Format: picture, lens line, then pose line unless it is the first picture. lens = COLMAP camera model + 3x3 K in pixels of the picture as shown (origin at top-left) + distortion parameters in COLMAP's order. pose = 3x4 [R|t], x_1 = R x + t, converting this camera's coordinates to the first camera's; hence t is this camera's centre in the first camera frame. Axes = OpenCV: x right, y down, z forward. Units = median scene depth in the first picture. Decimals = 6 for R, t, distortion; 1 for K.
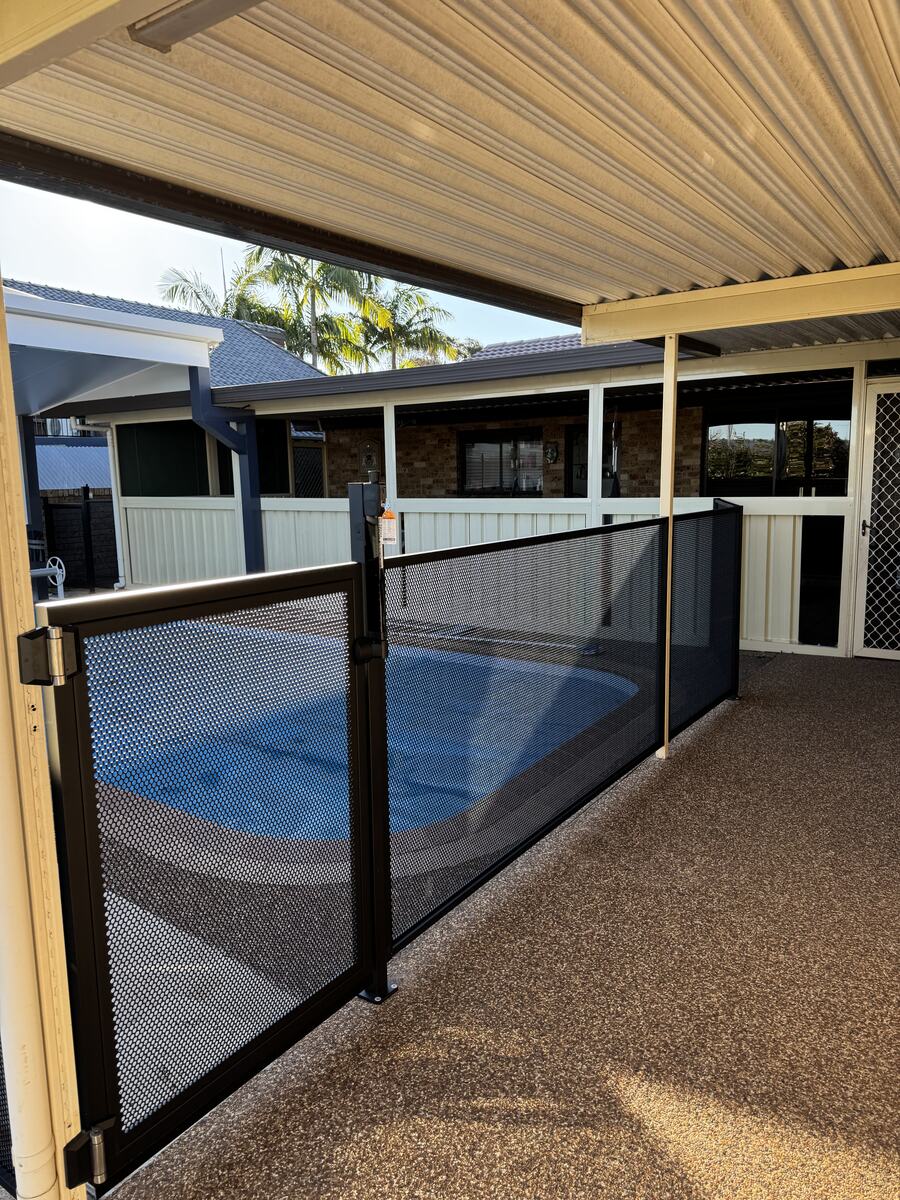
lens RADIAL K [[858.3, 0, 446.8], [0, 858.3, 602.3], [0, 0, 1]] dist [0.010057, -0.000426]
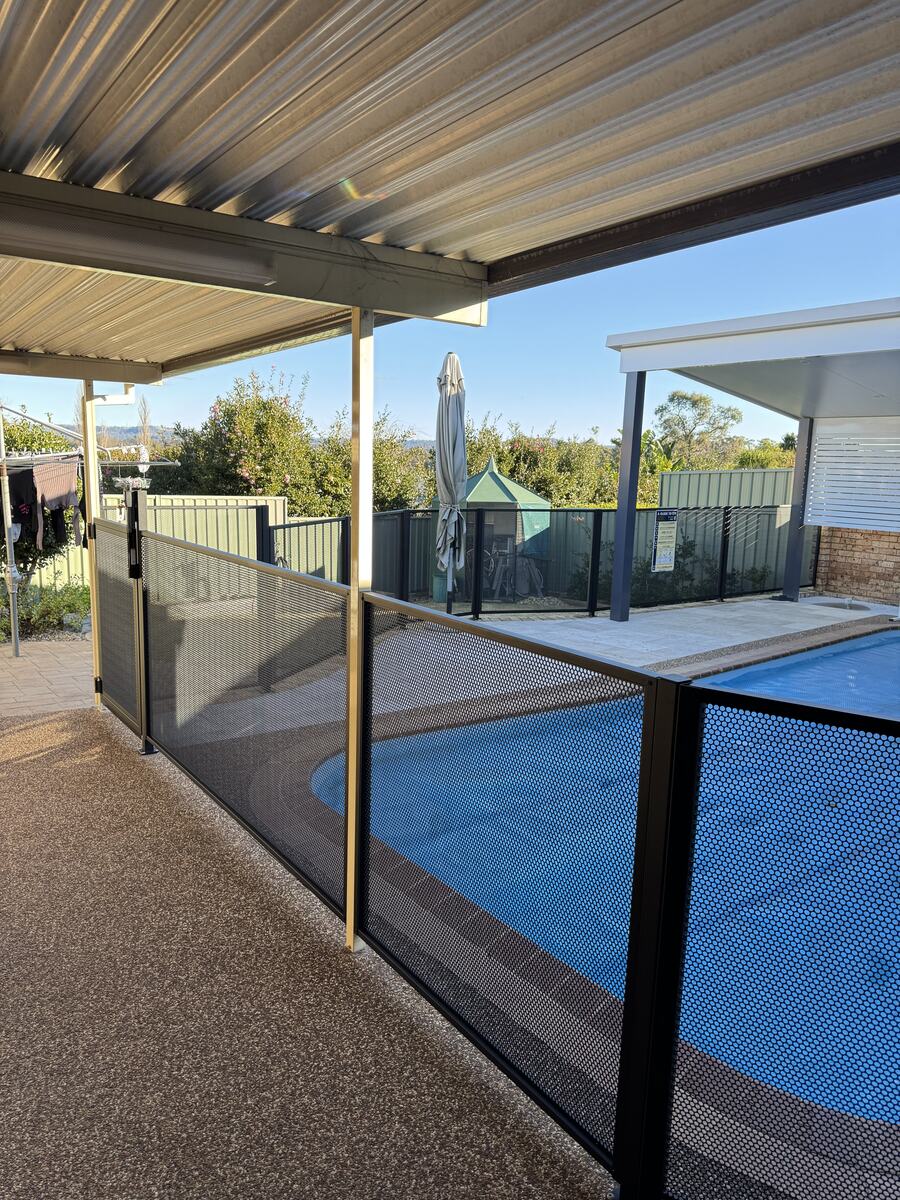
lens RADIAL K [[858.3, 0, 449.2], [0, 858.3, 602.5], [0, 0, 1]] dist [0.010057, -0.000426]
pose [[-0.348511, 0.168440, -0.922046, 1.158504], [-0.165339, 0.957247, 0.237364, -0.364655], [0.922607, 0.235174, -0.305761, 1.748758]]
